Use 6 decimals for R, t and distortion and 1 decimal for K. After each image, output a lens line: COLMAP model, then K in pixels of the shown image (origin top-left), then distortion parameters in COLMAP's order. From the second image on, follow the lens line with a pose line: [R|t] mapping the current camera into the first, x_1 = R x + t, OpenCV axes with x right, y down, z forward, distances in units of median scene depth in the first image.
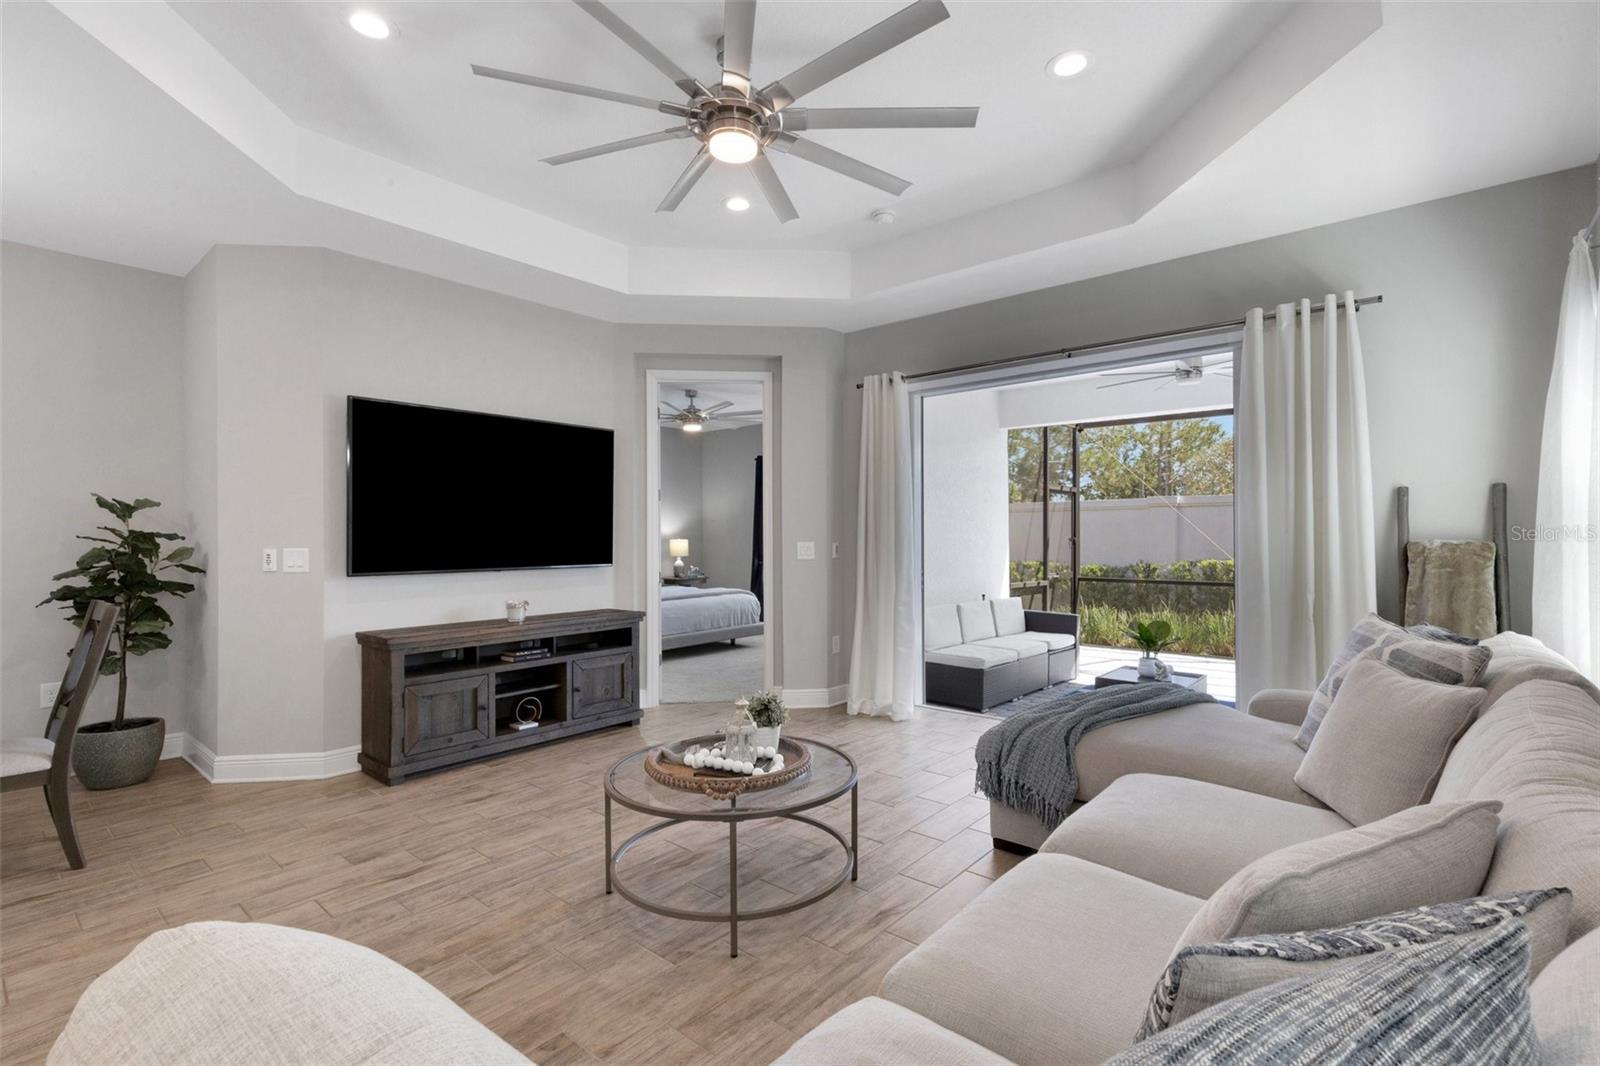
lens RADIAL K [[726.1, 0, 804.6], [0, 726.1, 530.5], [0, 0, 1]] dist [0.007460, -0.002876]
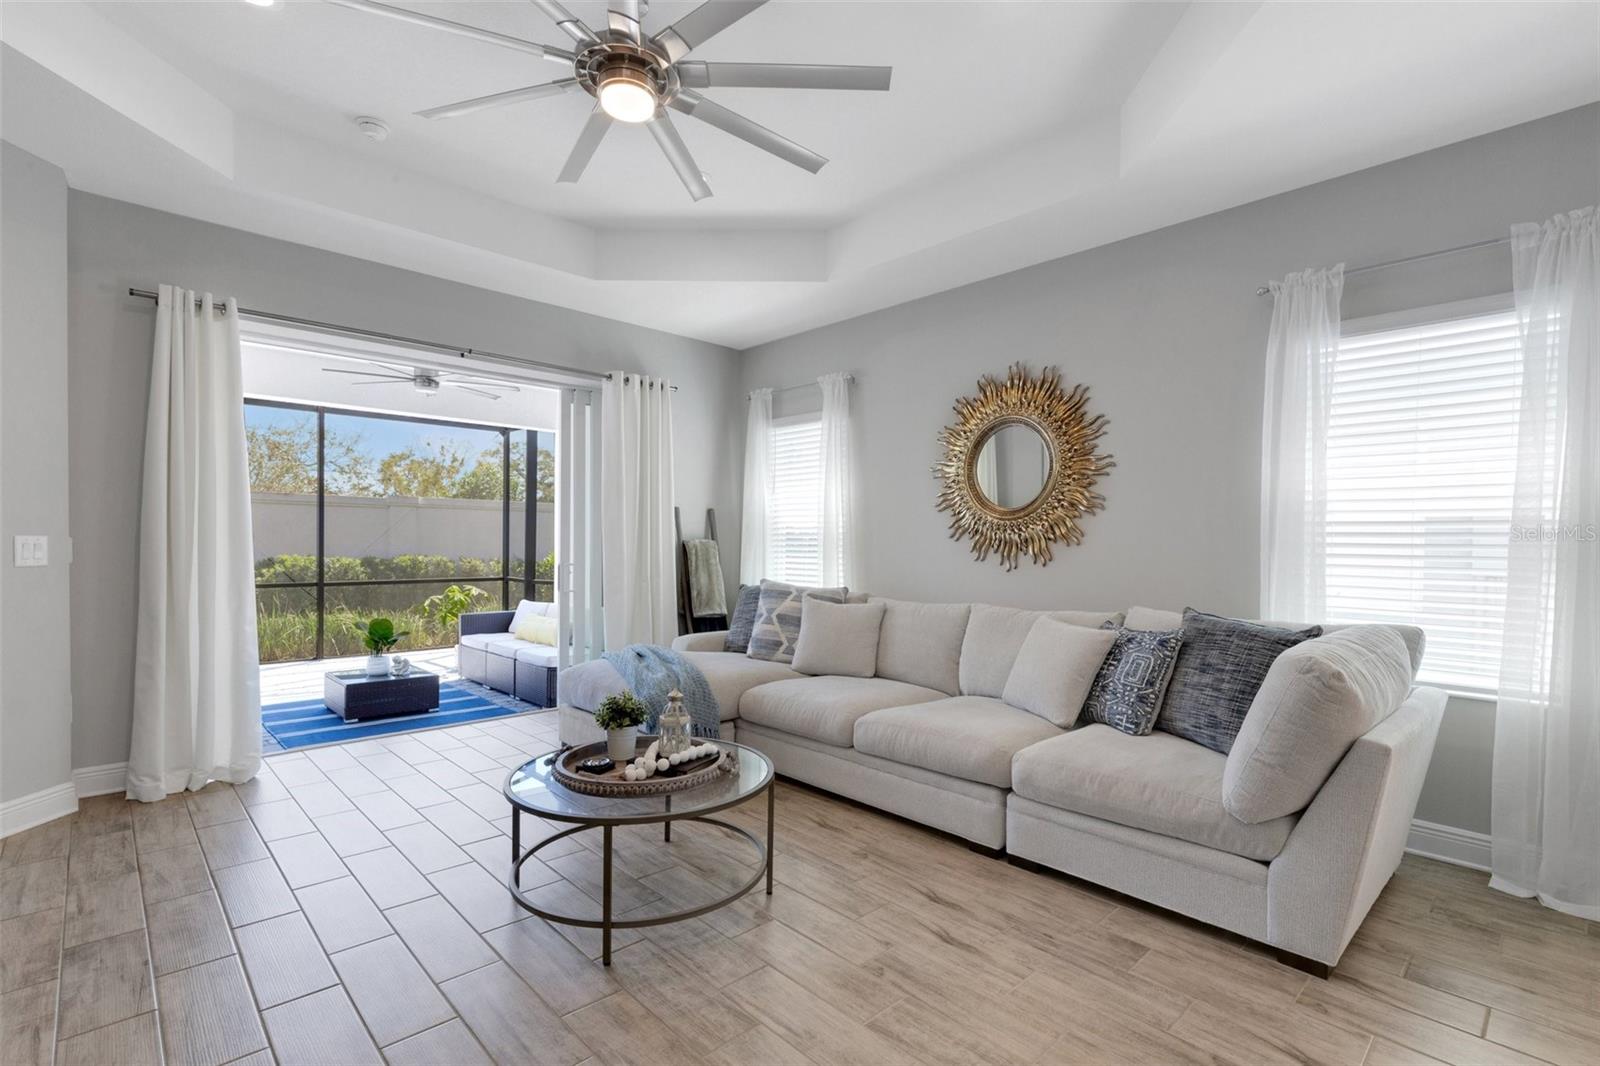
lens RADIAL K [[743.1, 0, 803.8], [0, 743.1, 556.1], [0, 0, 1]] dist [0.001273, -0.000940]
pose [[0.112392, -0.013994, 0.993565, -0.632226], [-0.018342, 0.999701, 0.016156, 0.014873], [-0.993495, -0.020040, 0.112101, 0.415094]]
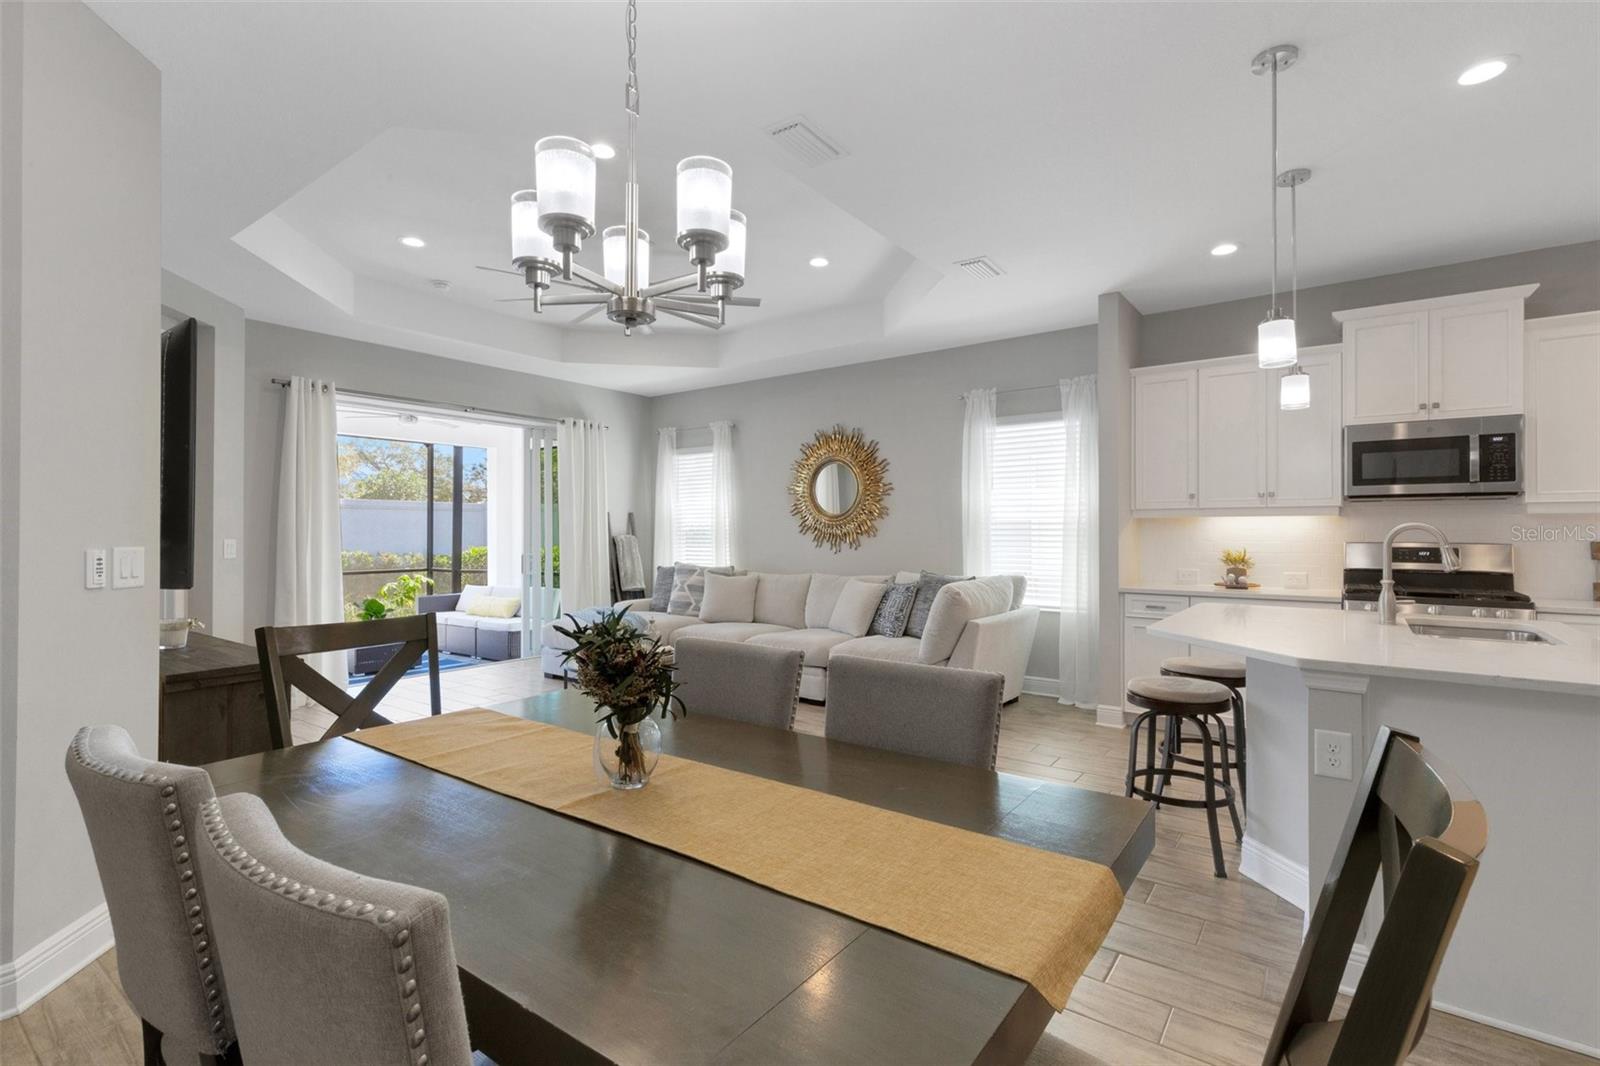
lens RADIAL K [[726.1, 0, 792.8], [0, 726.1, 524.4], [0, 0, 1]] dist [0.007460, -0.002876]
pose [[-0.053651, 0.016608, 0.998422, -1.158800], [-0.007186, 0.999829, -0.017018, 0.011120], [-0.998534, -0.008088, -0.053523, 0.428001]]
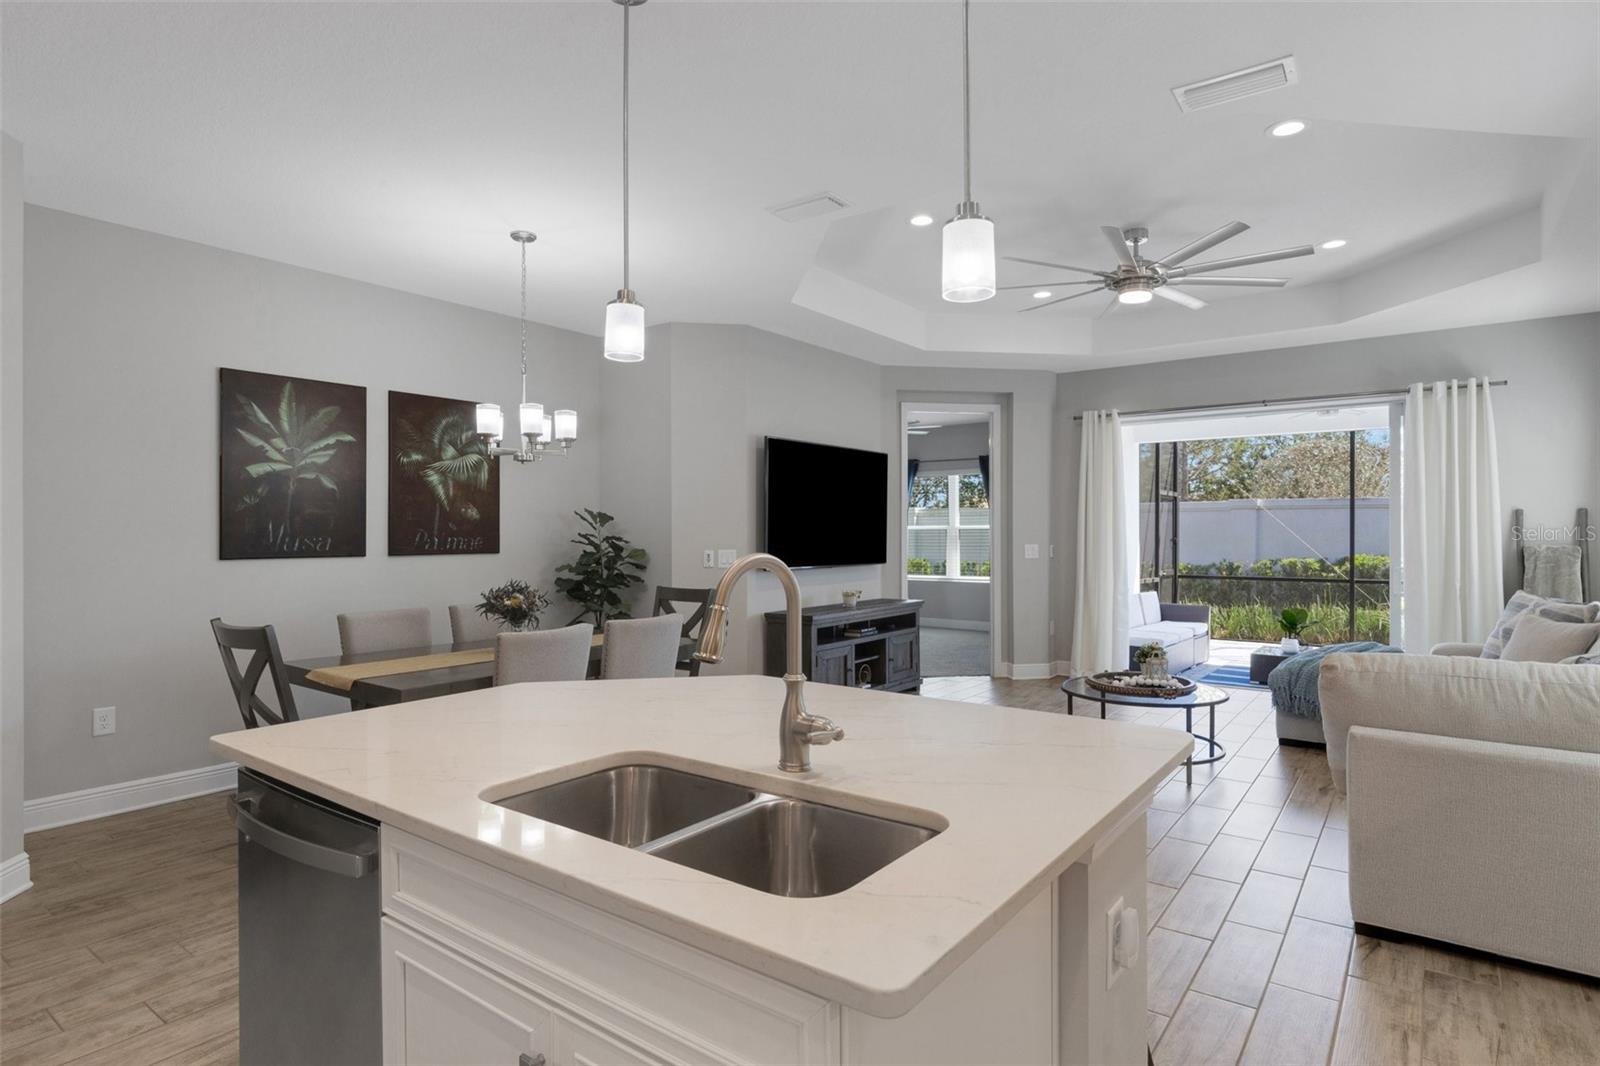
lens RADIAL K [[825.1, 0, 802.4], [0, 825.1, 528.1], [0, 0, 1]] dist [-0.010253, -0.001029]
pose [[0.998702, 0.001939, 0.050895, -0.567459], [-0.002072, 0.999995, 0.002565, -0.017292], [-0.050889, -0.002667, 0.998701, -0.463423]]
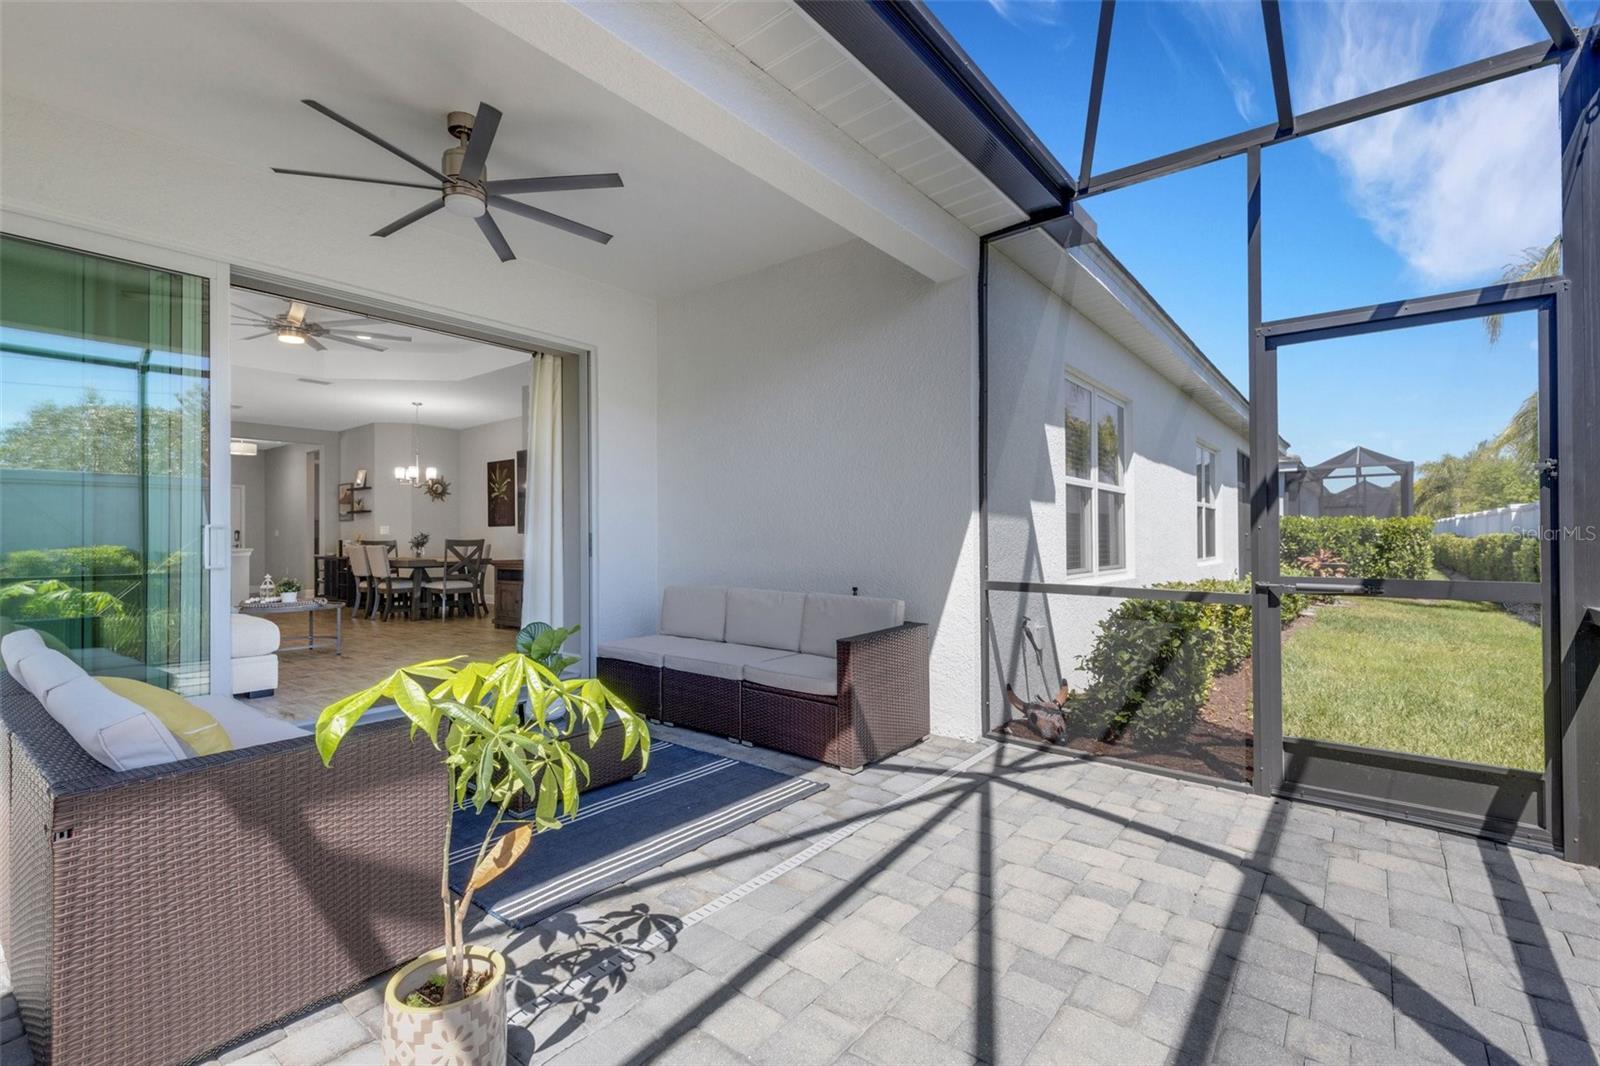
lens RADIAL K [[726.1, 0, 804.9], [0, 726.1, 545.8], [0, 0, 1]] dist [0.007460, -0.002876]
pose [[0.030138, 0.009508, -0.999501, 1.431407], [0.012153, 0.999877, 0.009878, 0.080435], [0.999472, -0.012445, 0.030019, 1.606031]]
